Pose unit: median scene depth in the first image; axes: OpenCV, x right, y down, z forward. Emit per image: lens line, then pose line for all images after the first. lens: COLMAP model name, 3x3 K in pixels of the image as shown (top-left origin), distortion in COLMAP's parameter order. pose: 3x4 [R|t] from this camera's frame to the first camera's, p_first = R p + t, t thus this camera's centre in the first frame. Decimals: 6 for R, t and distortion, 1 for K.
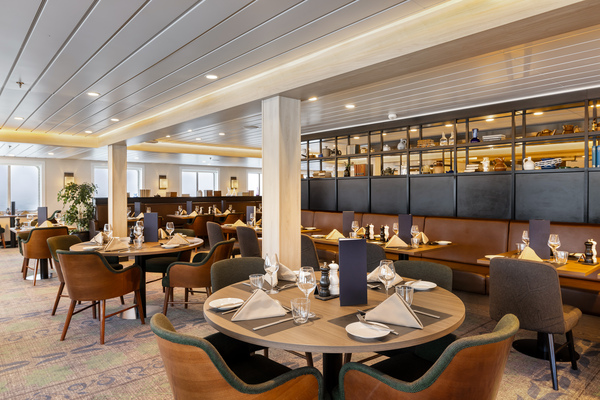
lens RADIAL K [[389.8, 0, 300.0], [0, 389.8, 200.0], [0, 0, 1]] dist [0.004344, 0.001163]
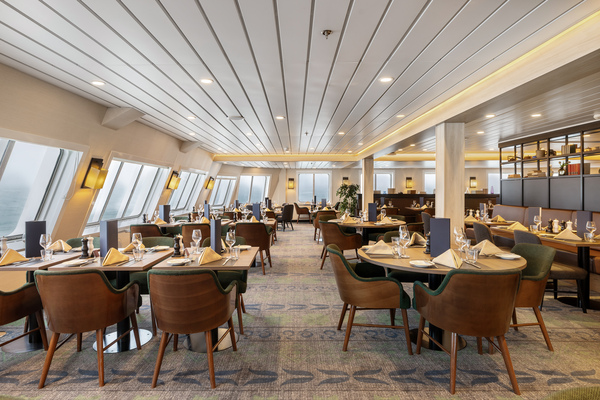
lens RADIAL K [[334.0, 0, 300.0], [0, 334.0, 200.0], [0, 0, 1]] dist [-0.000527, -0.000290]
pose [[0.757326, 0.020295, -0.652721, 0.172218], [-0.014310, 0.999793, 0.014482, 0.002598], [0.652880, -0.001627, 0.757460, -0.135136]]
